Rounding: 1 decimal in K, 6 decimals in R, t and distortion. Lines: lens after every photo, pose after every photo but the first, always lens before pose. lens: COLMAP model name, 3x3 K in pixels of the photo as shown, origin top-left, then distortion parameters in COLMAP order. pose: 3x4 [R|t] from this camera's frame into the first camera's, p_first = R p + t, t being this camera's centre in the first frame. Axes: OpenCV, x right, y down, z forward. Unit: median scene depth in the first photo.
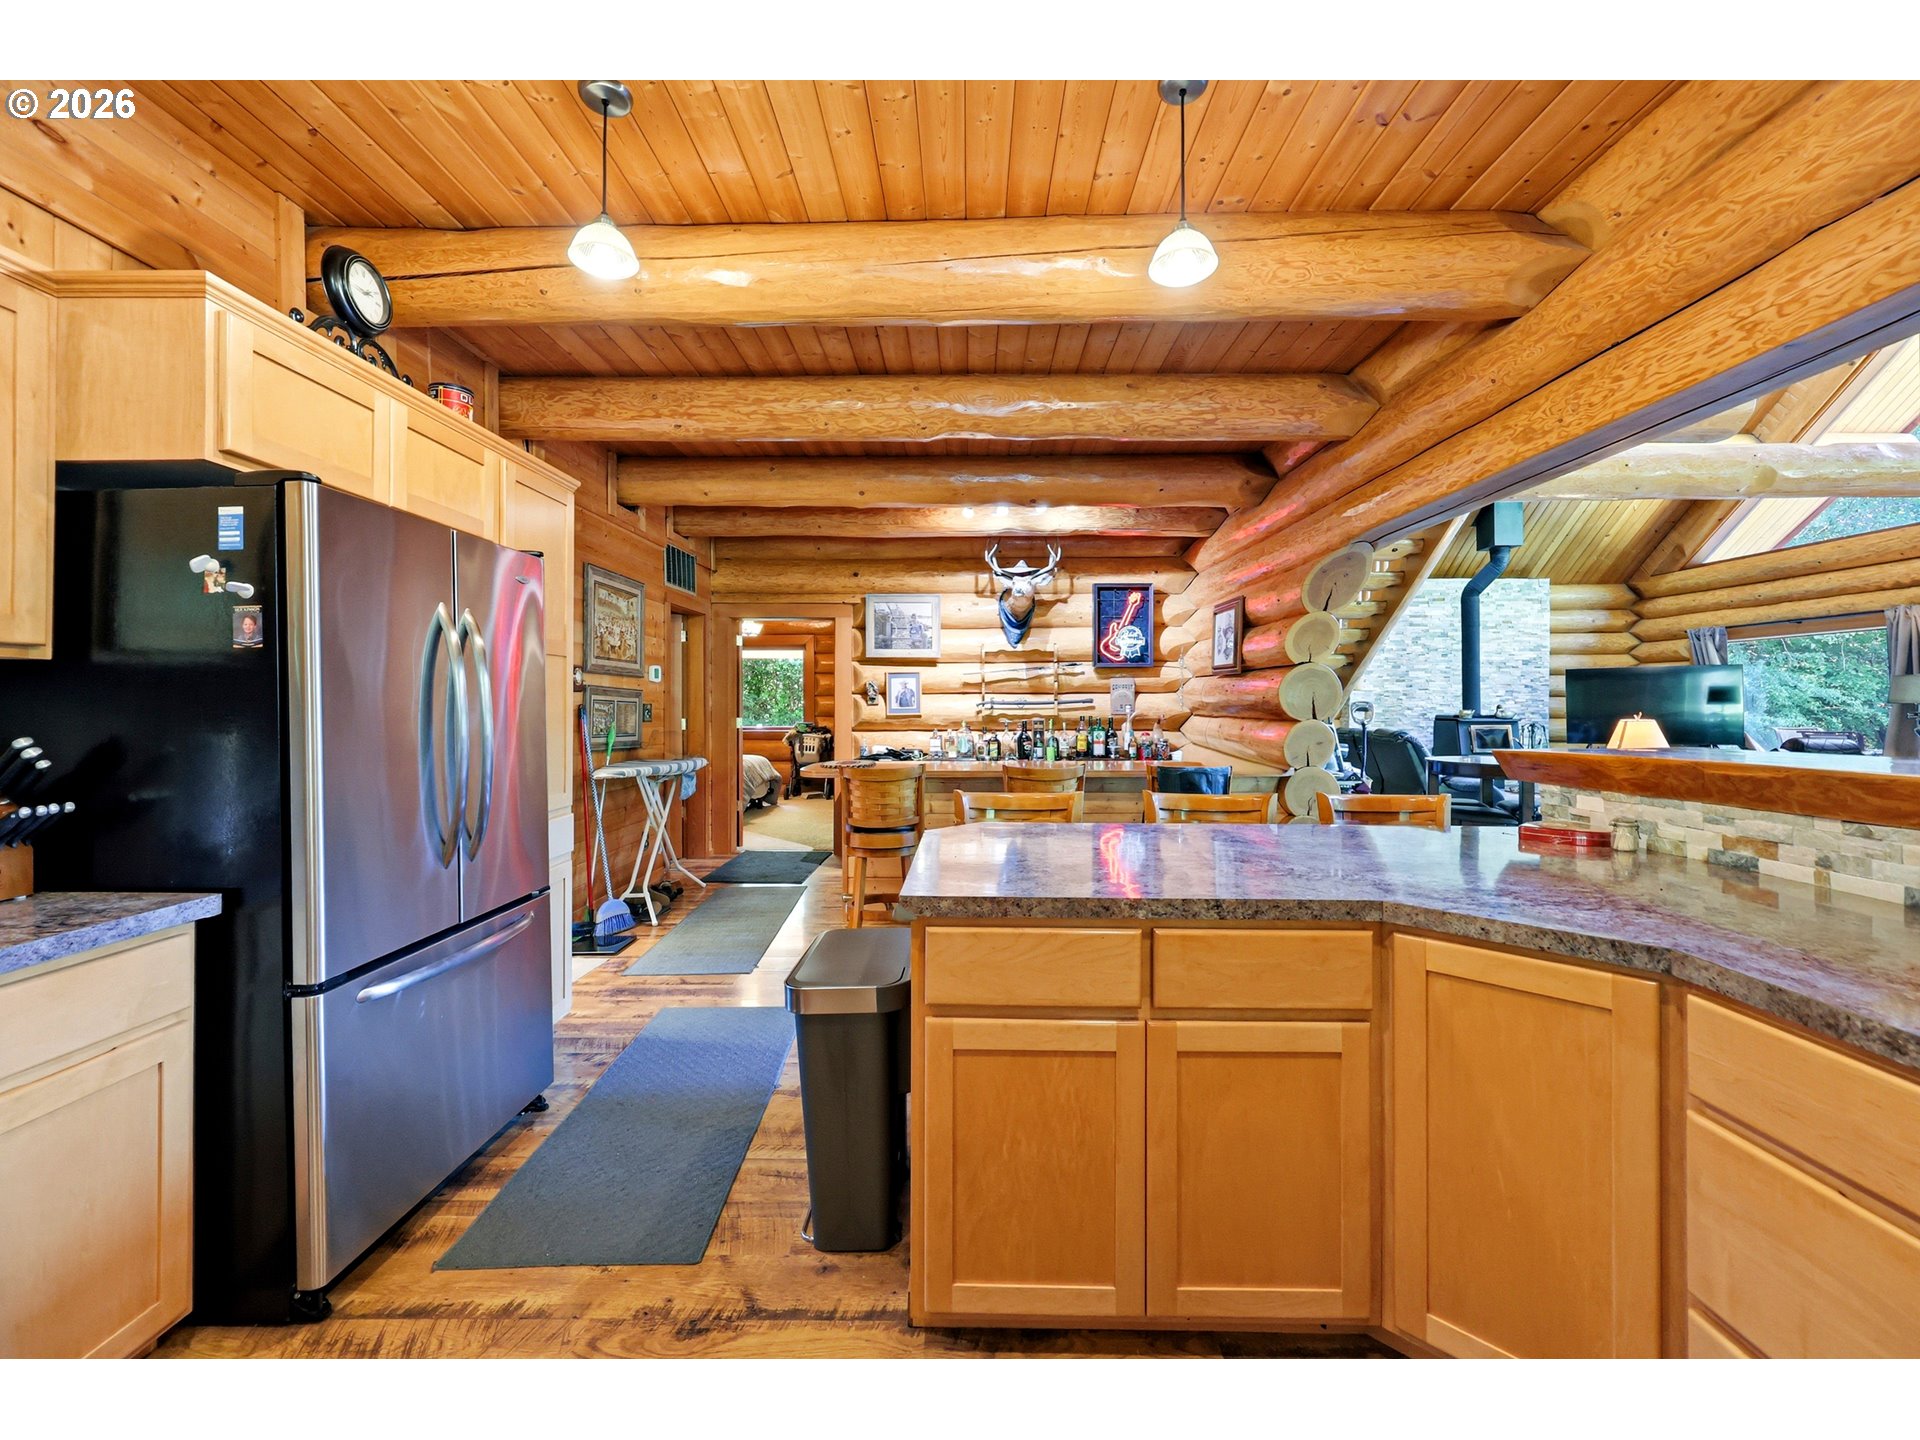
lens RADIAL K [[786.2, 0, 965.7], [0, 786.2, 708.6], [0, 0, 1]] dist [0.002268, 0.000188]
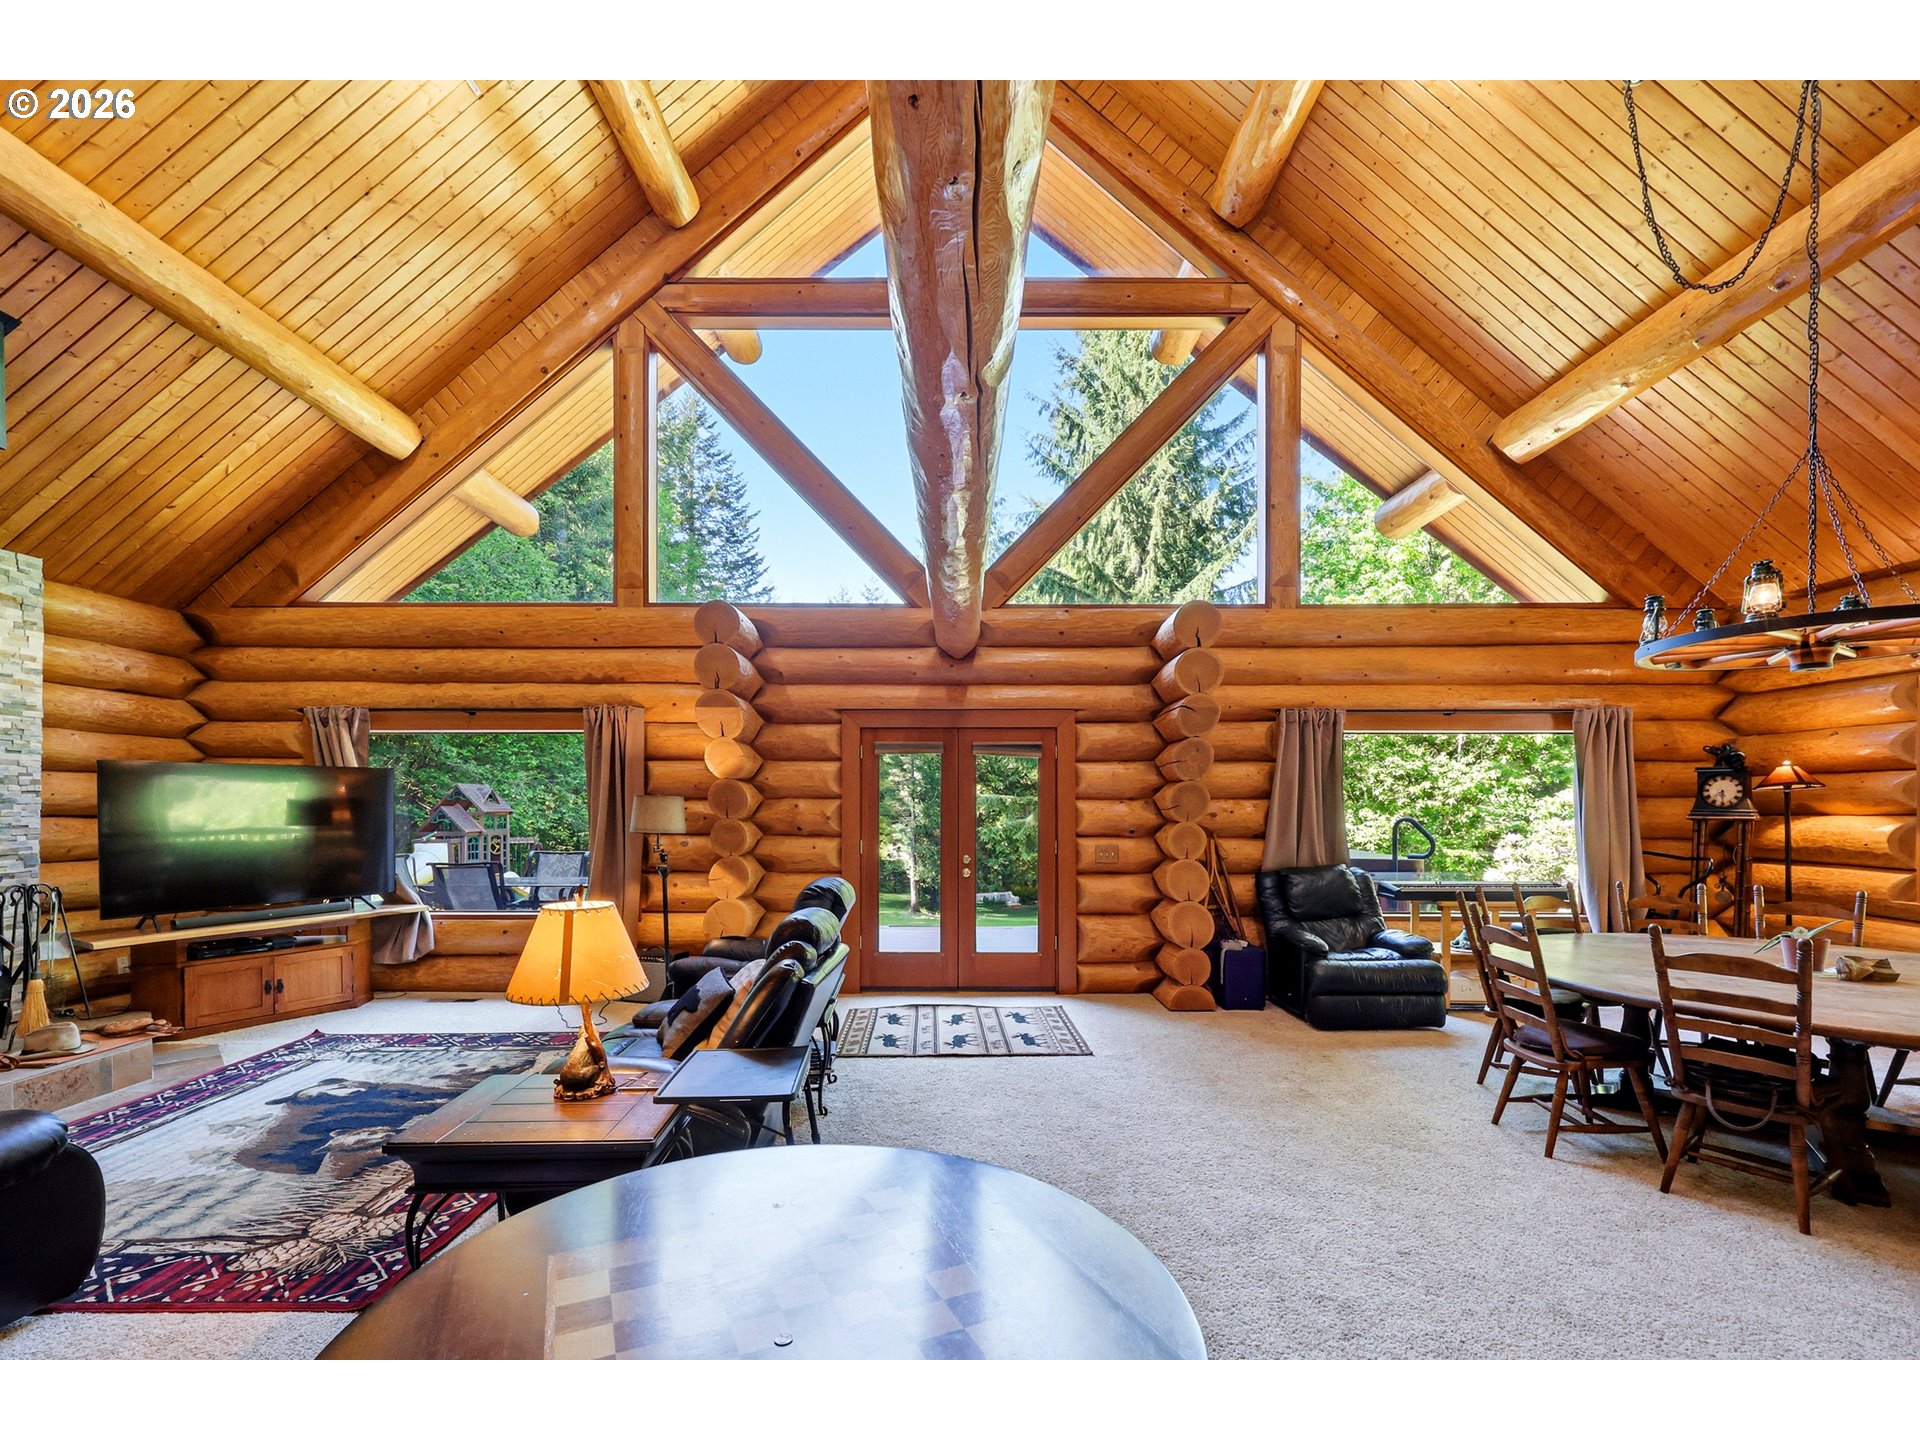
lens RADIAL K [[859.4, 0, 954.3], [0, 859.4, 810.7], [0, 0, 1]] dist [0.000674, 0.000176]
pose [[0.002493, 0.000589, 0.999997, 0.262732], [0.001582, 0.999999, -0.000593, -0.019368], [-0.999996, 0.001584, 0.002492, 0.508246]]
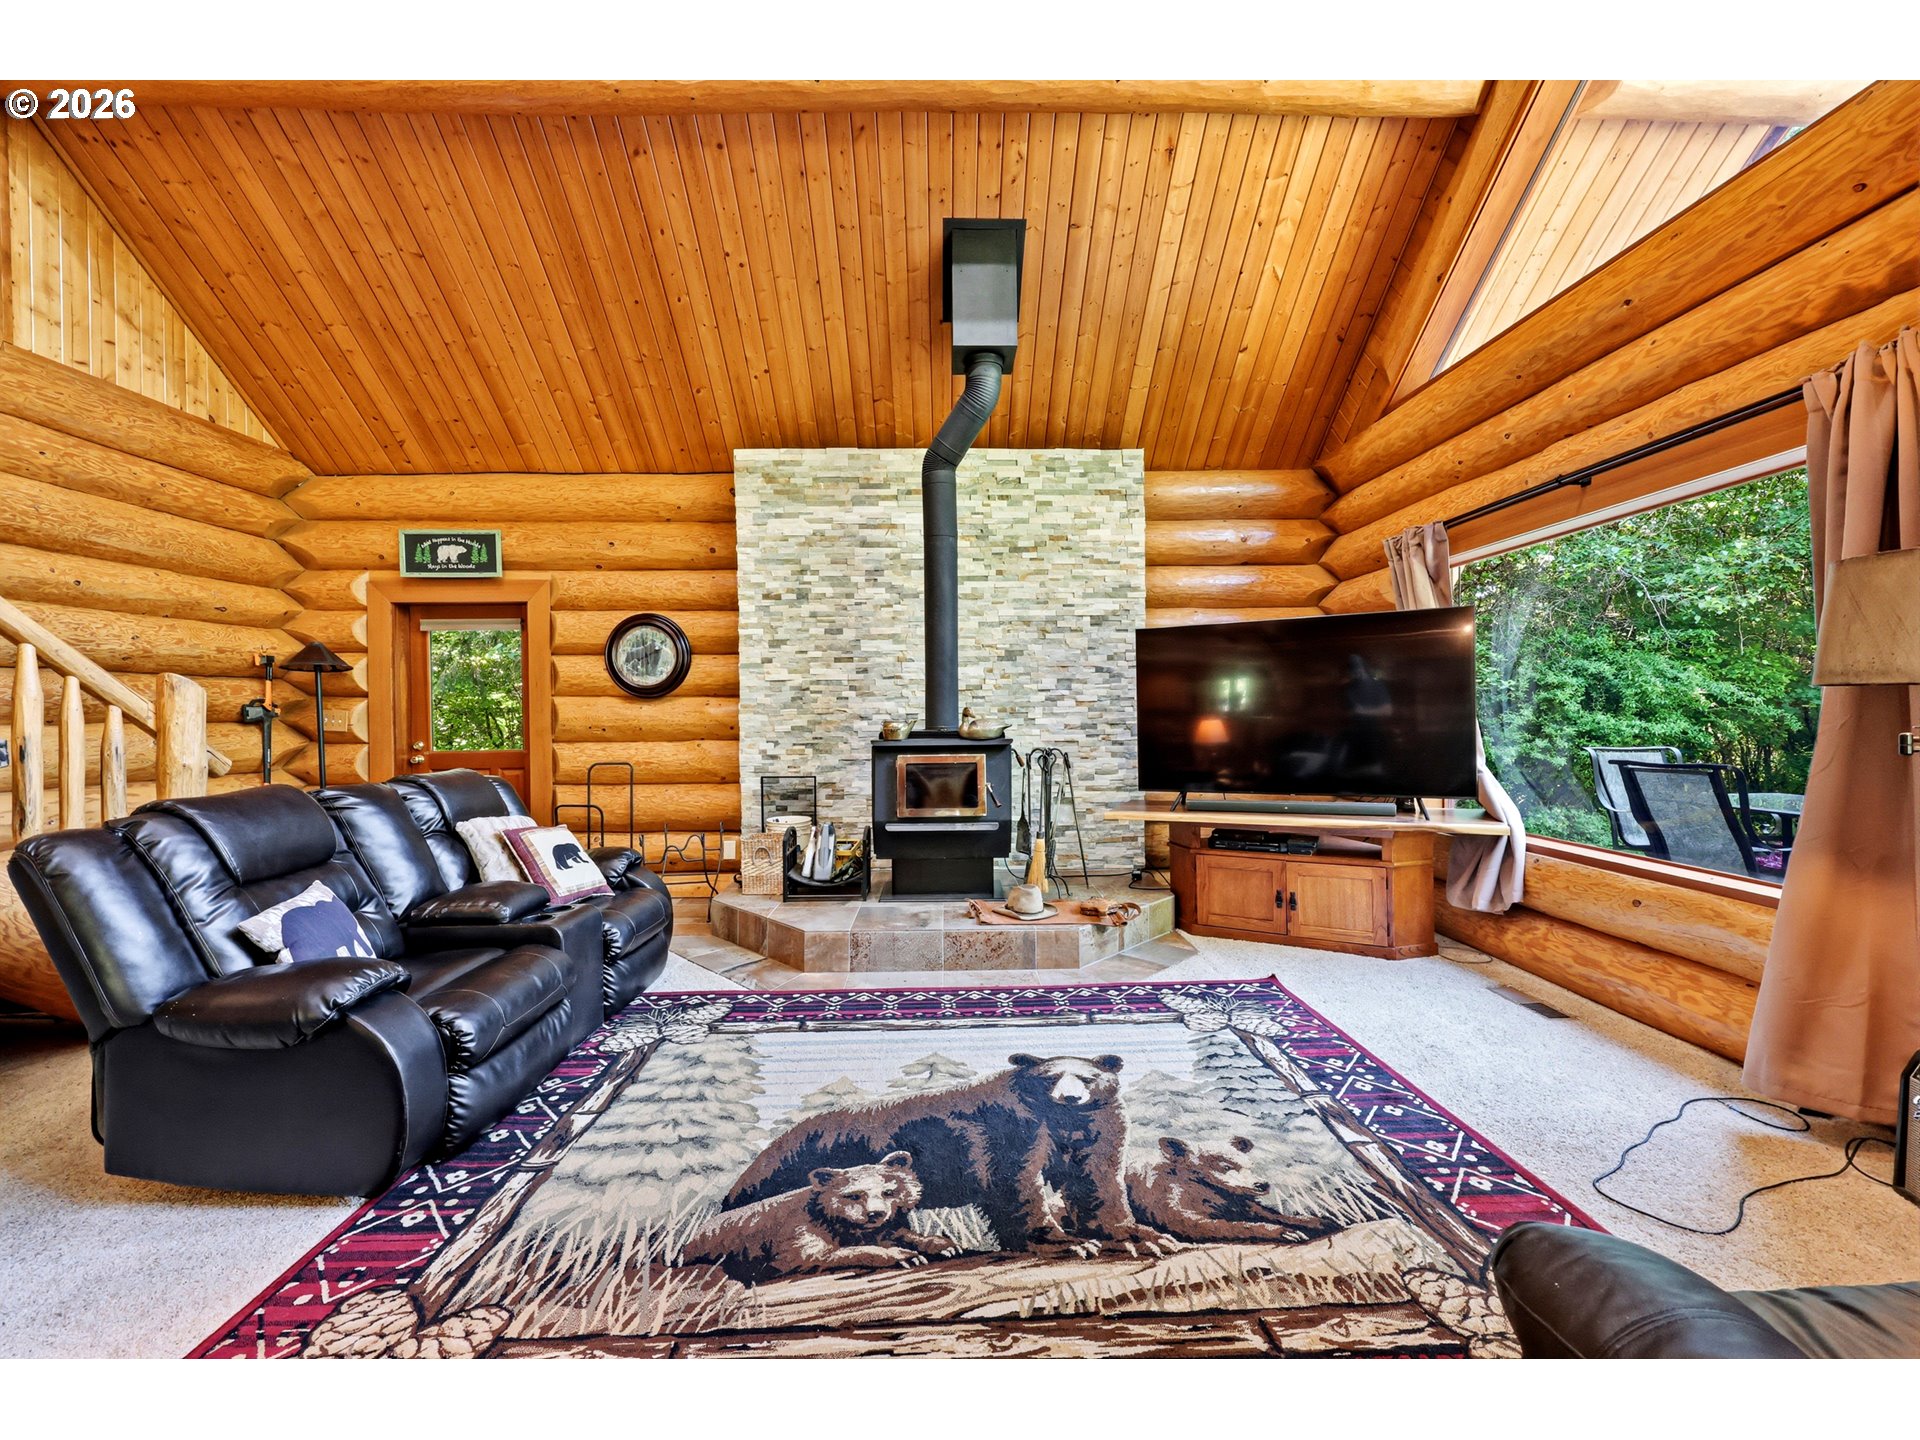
lens RADIAL K [[760.5, 0, 964.8], [0, 760.5, 722.2], [0, 0, 1]] dist [0.000058, 0.000195]
pose [[0.999423, -0.008437, 0.032896, 0.666378], [0.008119, 0.999919, 0.009775, -0.000852], [-0.032976, -0.009502, 0.999411, 0.574616]]
